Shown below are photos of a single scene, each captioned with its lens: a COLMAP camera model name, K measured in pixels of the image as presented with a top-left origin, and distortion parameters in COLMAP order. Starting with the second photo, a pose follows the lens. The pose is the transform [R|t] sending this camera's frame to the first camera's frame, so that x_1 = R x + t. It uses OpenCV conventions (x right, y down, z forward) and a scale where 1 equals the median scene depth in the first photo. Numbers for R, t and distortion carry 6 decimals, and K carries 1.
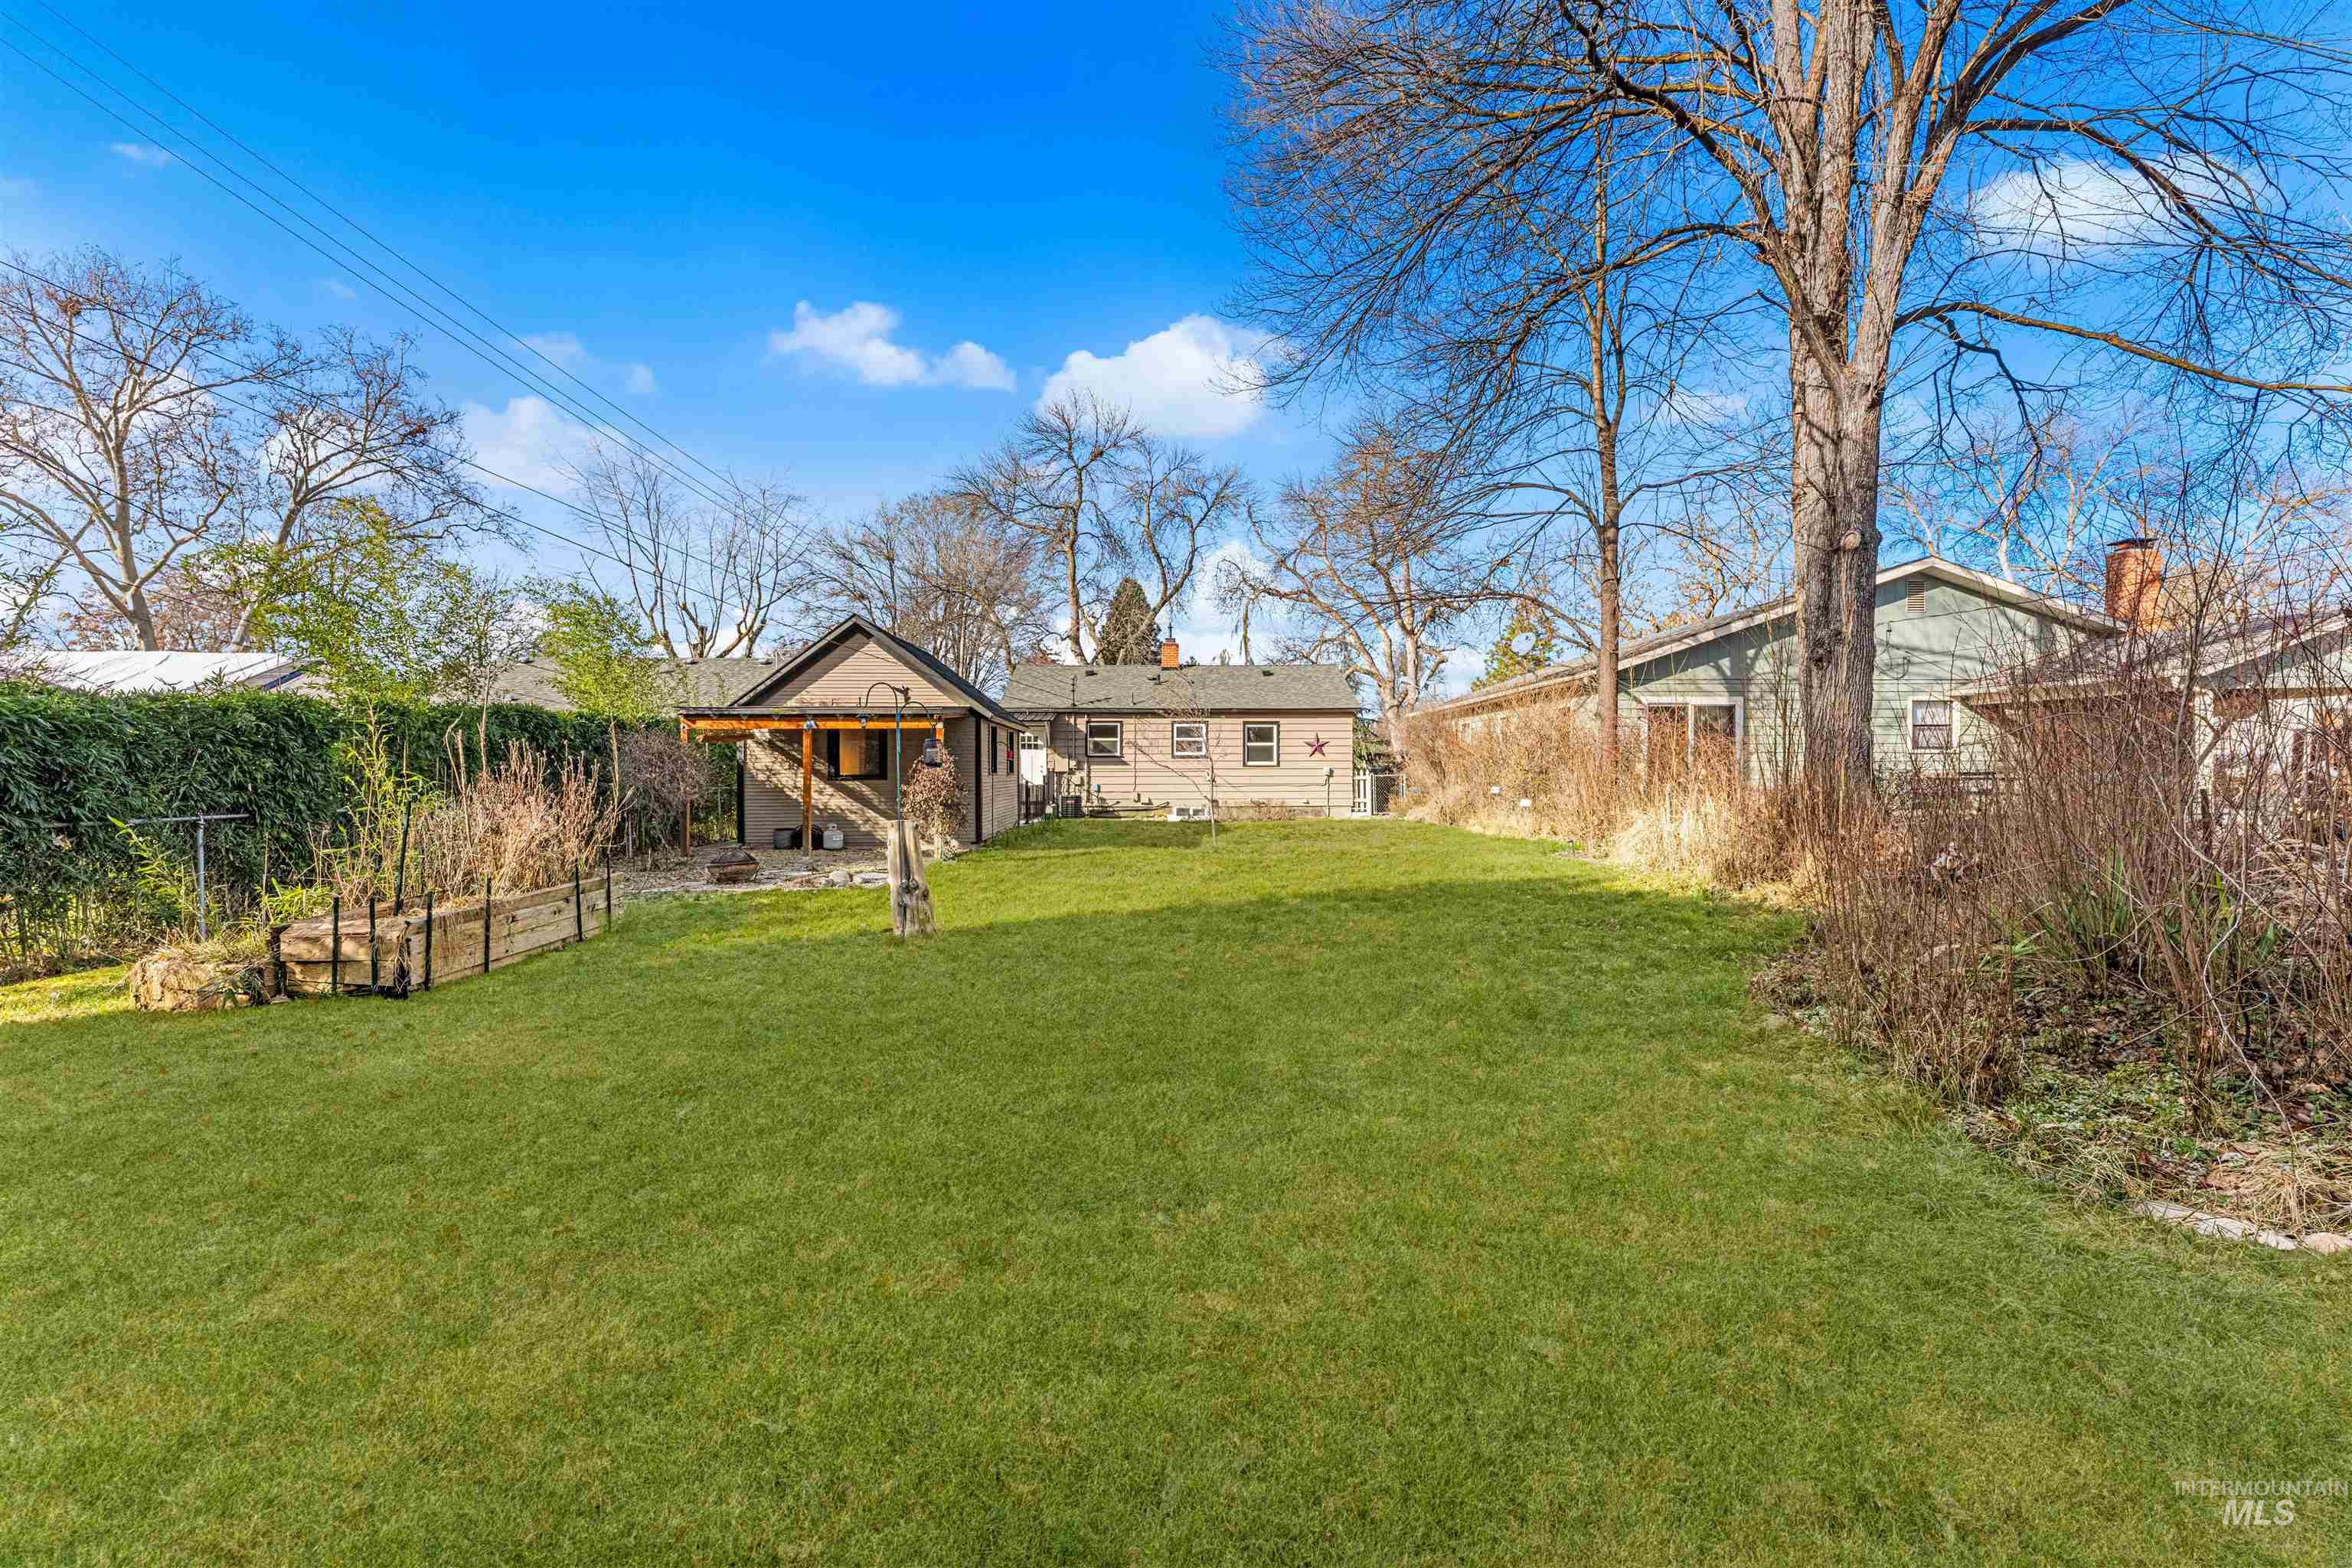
lens RADIAL K [[954.5, 0, 1189.4], [0, 954.5, 751.7], [0, 0, 1]] dist [0.003883, -0.001180]
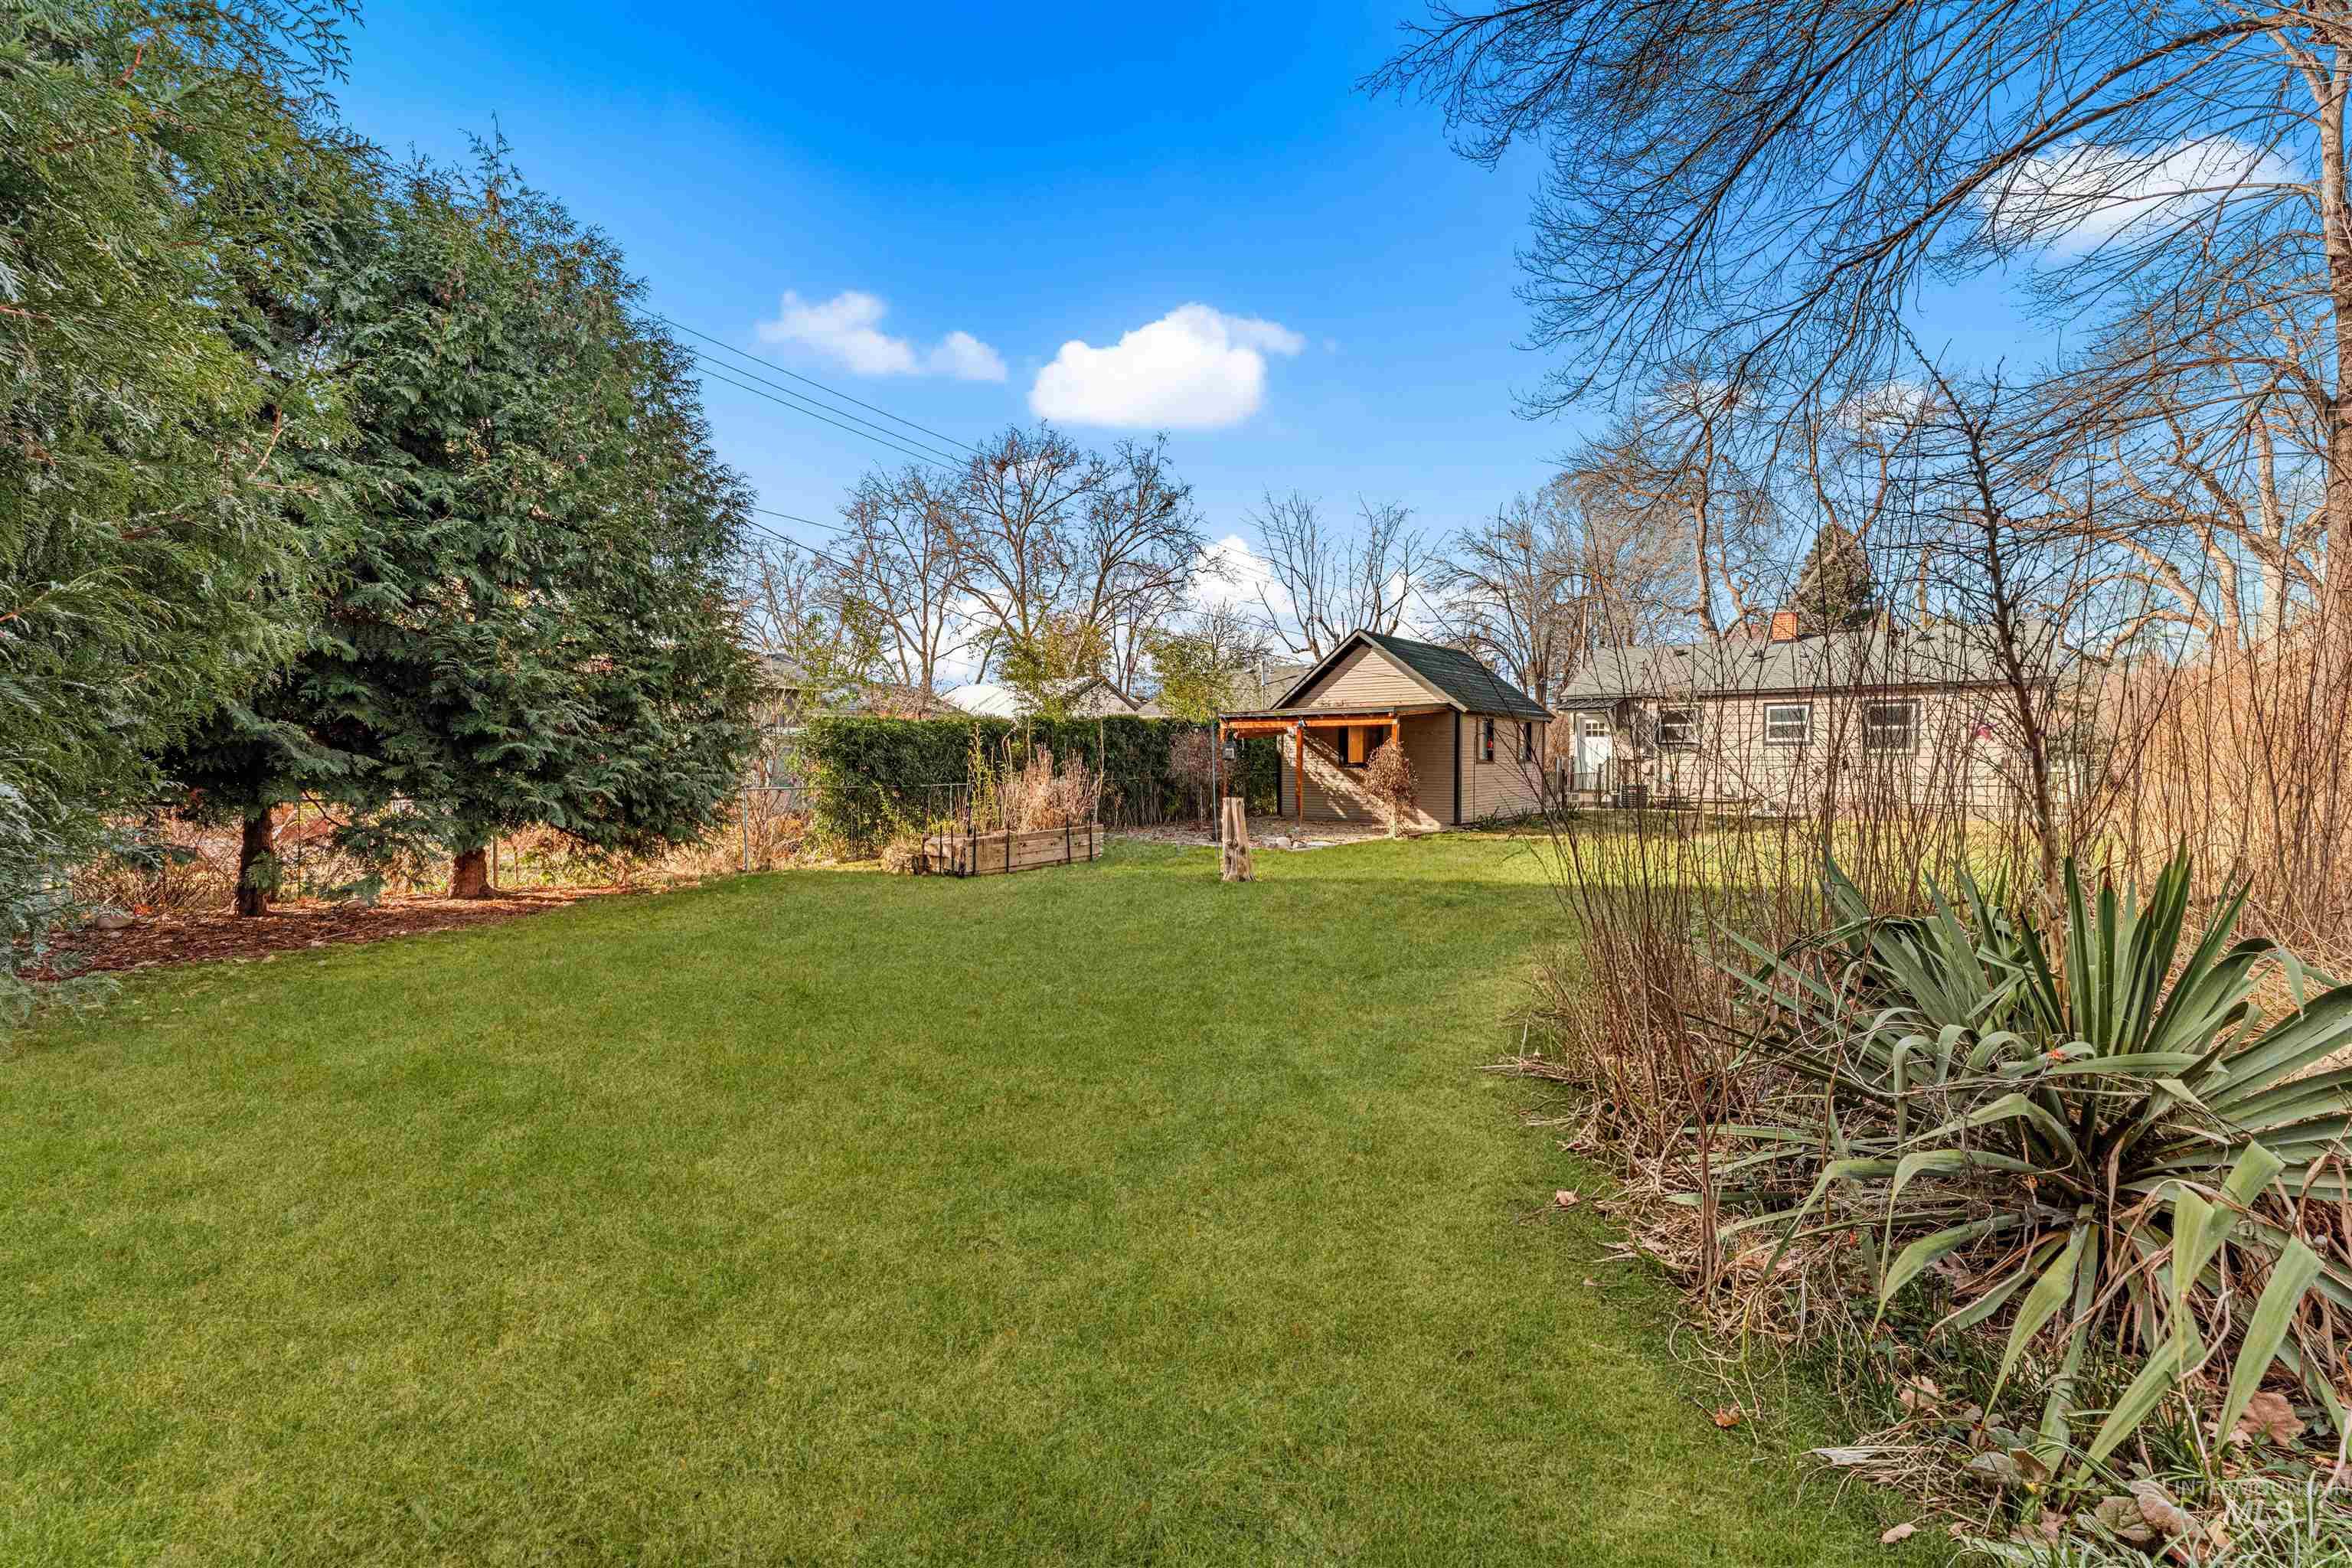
lens RADIAL K [[954.5, 0, 1161.0], [0, 954.5, 775.3], [0, 0, 1]] dist [0.003883, -0.001180]
pose [[0.741247, 0.017914, -0.670994, 0.227239], [0.010252, 0.999225, 0.038002, -0.007081], [0.671154, -0.035048, 0.740489, -0.049635]]
